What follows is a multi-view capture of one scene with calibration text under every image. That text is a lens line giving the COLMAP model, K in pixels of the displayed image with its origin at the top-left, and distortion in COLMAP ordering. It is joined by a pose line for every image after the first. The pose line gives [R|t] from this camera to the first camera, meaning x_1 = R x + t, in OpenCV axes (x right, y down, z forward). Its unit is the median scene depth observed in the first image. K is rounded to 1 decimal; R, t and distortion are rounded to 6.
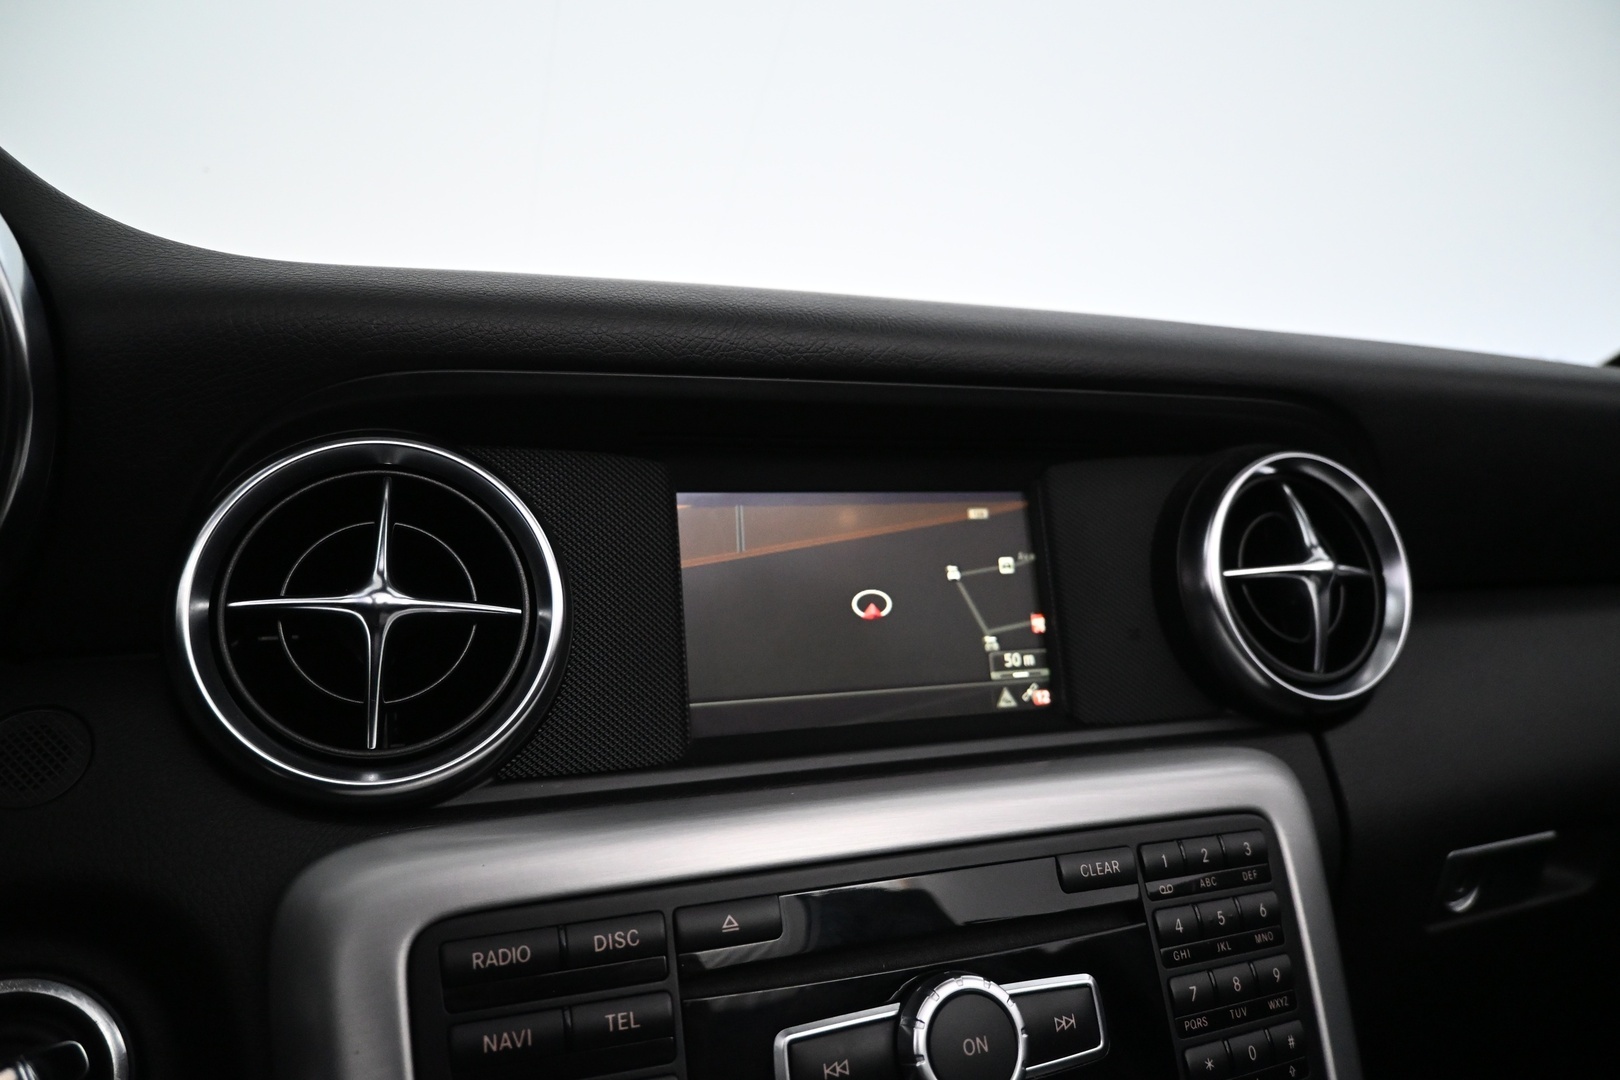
lens RADIAL K [[1097.6, 0, 815.4], [0, 1097.6, 526.1], [0, 0, 1]] dist [-0.004991, -0.000008]
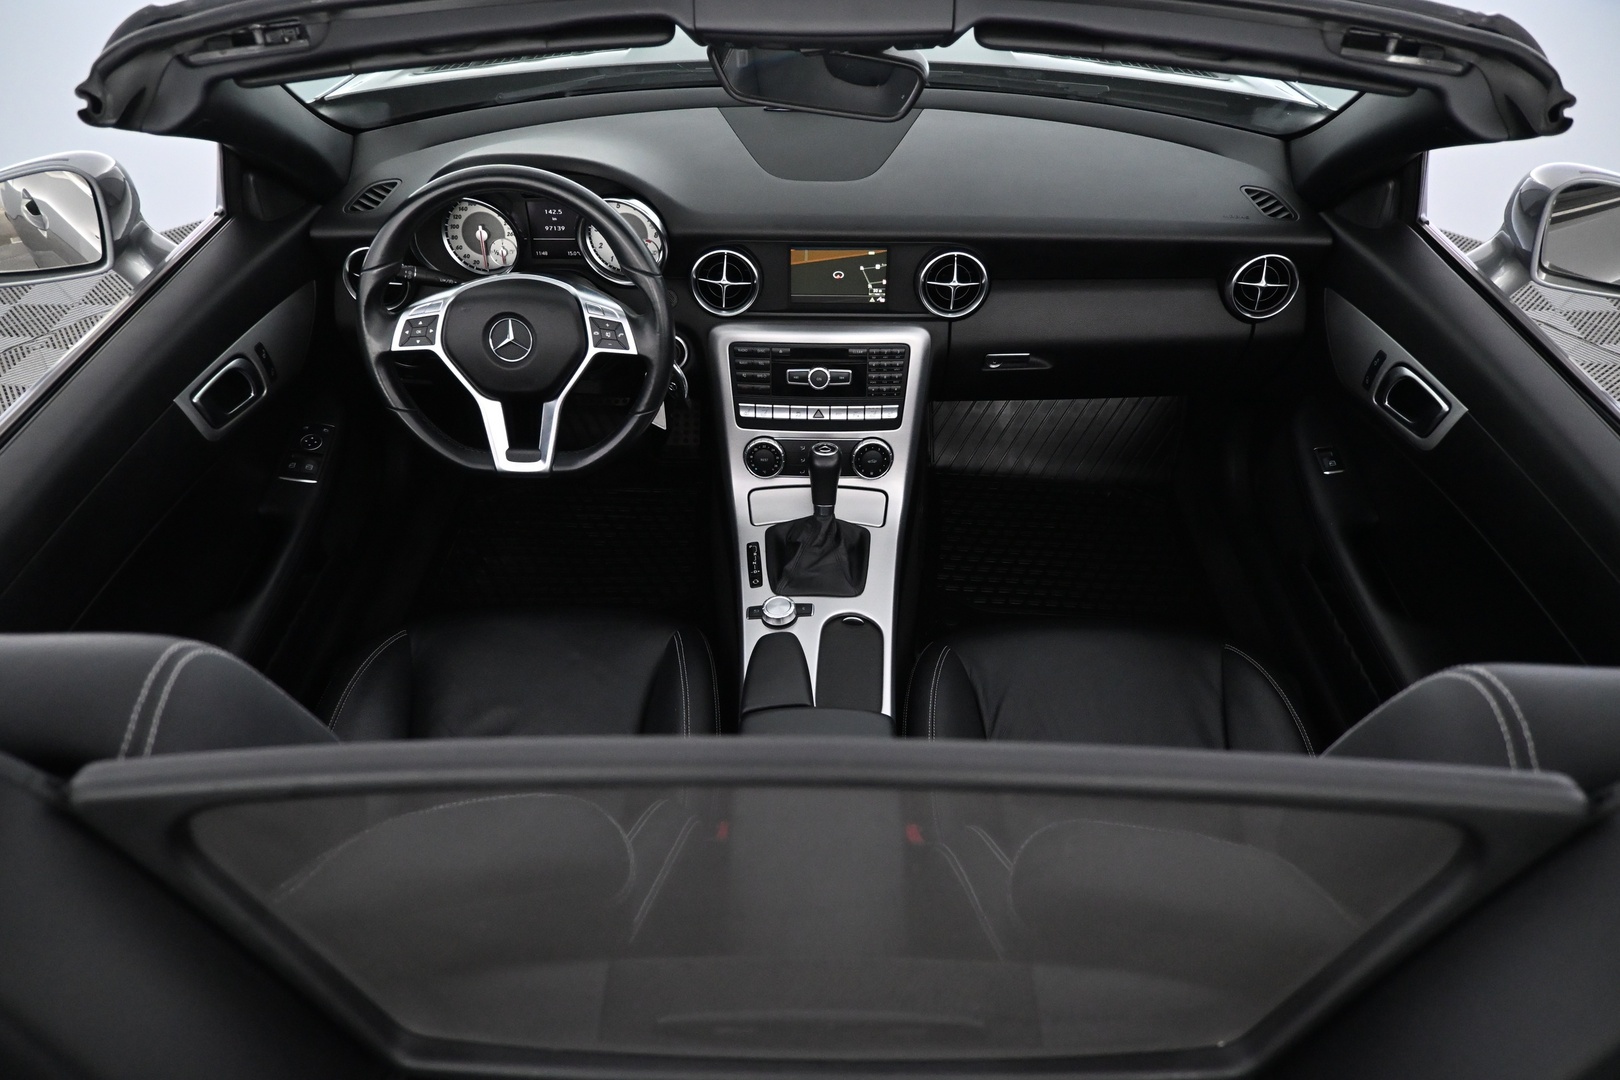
lens RADIAL K [[1097.6, 0, 814.3], [0, 1097.6, 533.4], [0, 0, 1]] dist [-0.004991, -0.000008]
pose [[0.930633, 0.259299, -0.258236, 1.571937], [-0.020423, 0.741354, 0.670803, -2.414262], [0.365383, -0.618998, 0.695224, -3.046865]]
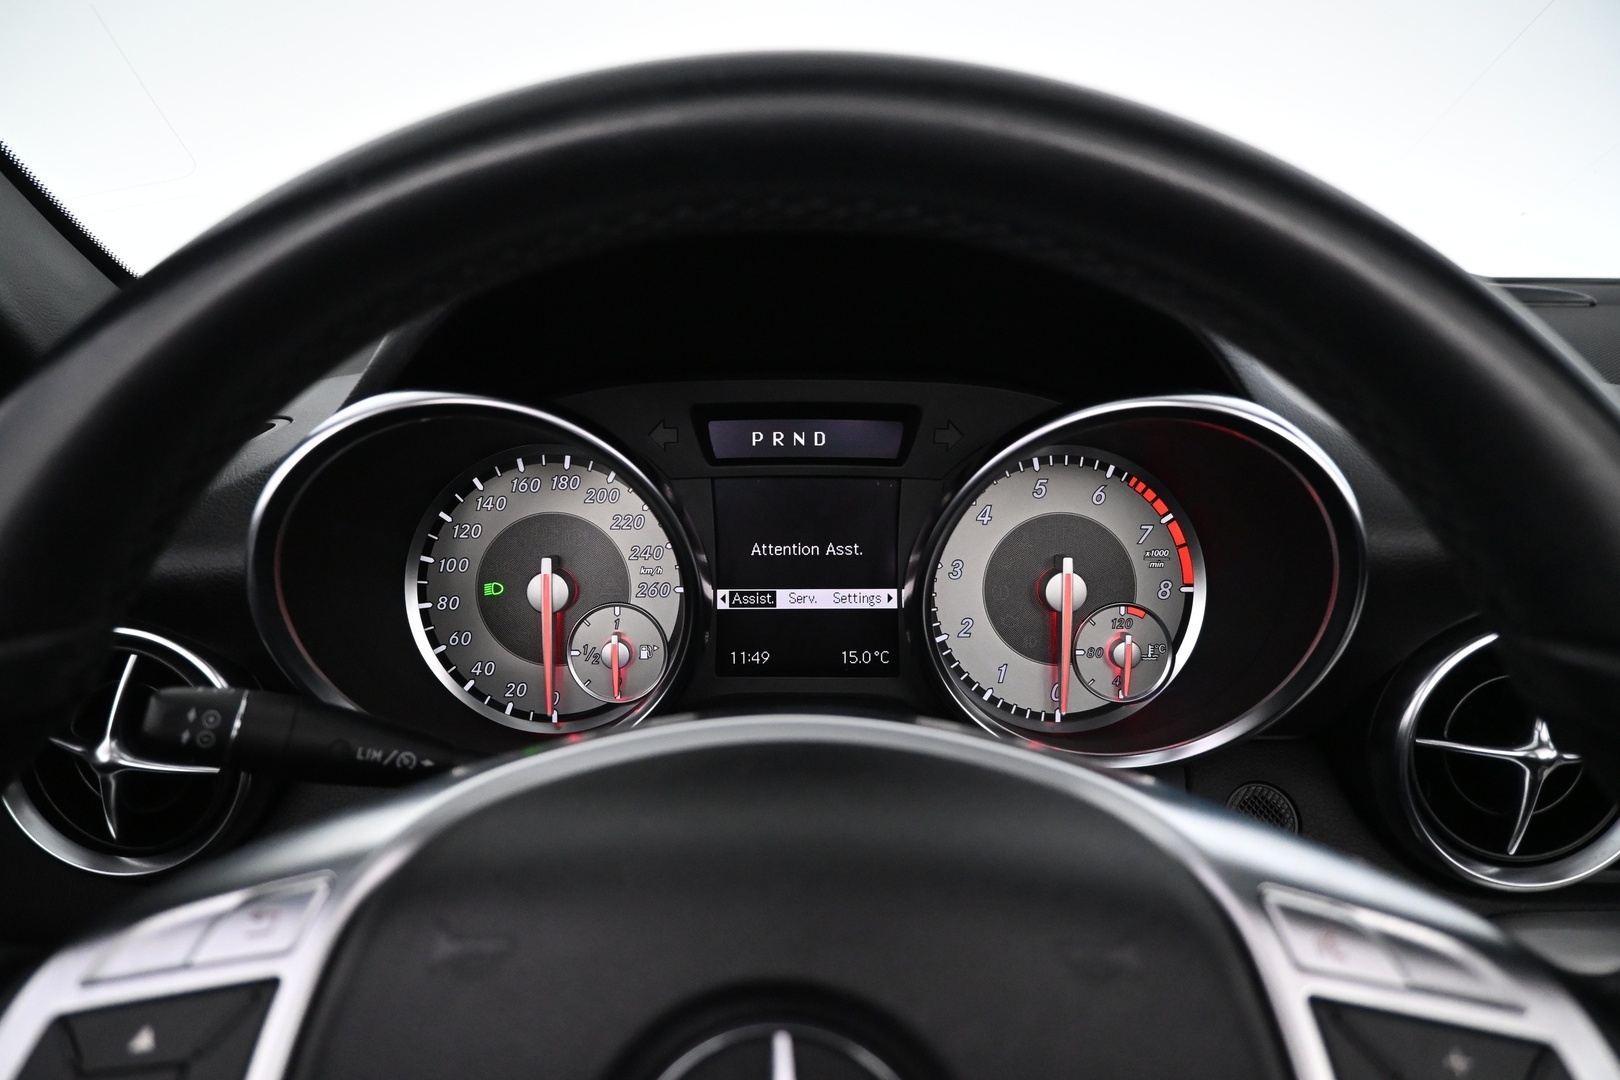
lens RADIAL K [[1097.6, 0, 806.3], [0, 1097.6, 532.1], [0, 0, 1]] dist [-0.004991, -0.000008]
pose [[0.933457, 0.123747, -0.336668, -0.742564], [-0.017324, 0.953062, 0.302279, -0.515565], [0.358271, -0.276332, 0.891786, -0.356362]]
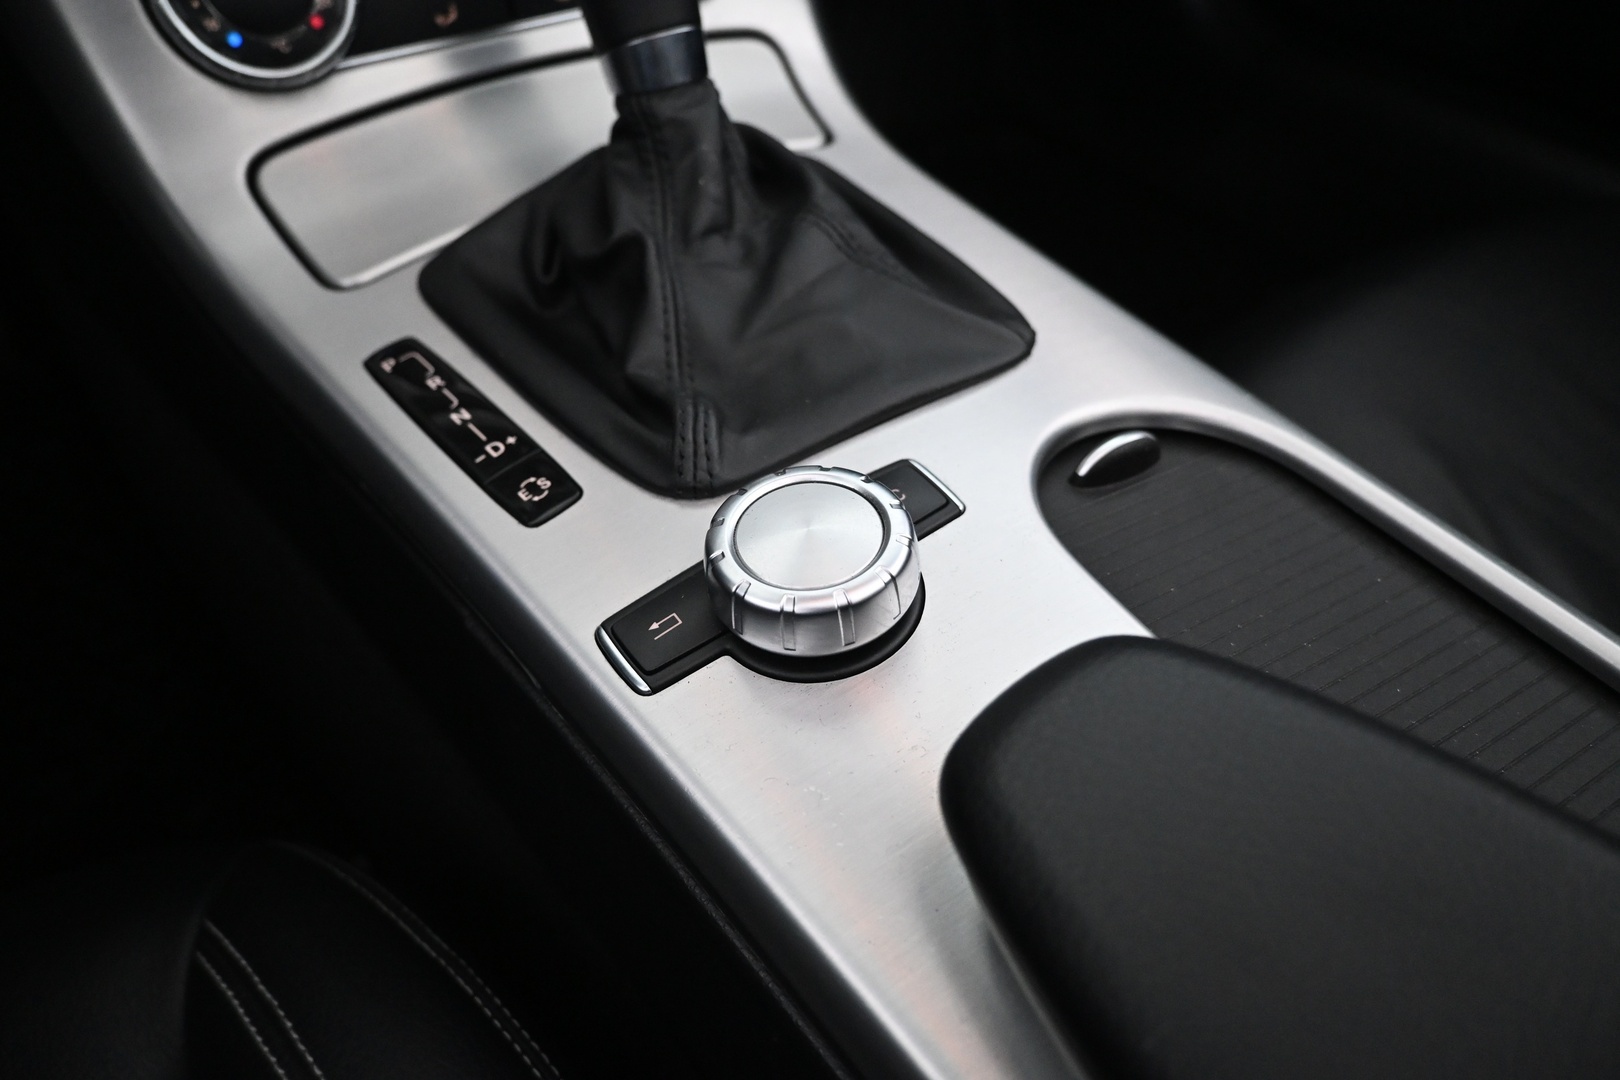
lens RADIAL K [[1097.6, 0, 809.1], [0, 1097.6, 534.9], [0, 0, 1]] dist [-0.004991, -0.000008]
pose [[0.970581, -0.146725, 0.190901, 0.173800], [-0.032823, 0.704837, 0.708610, 0.395292], [-0.238525, -0.694029, 0.679286, -0.580484]]
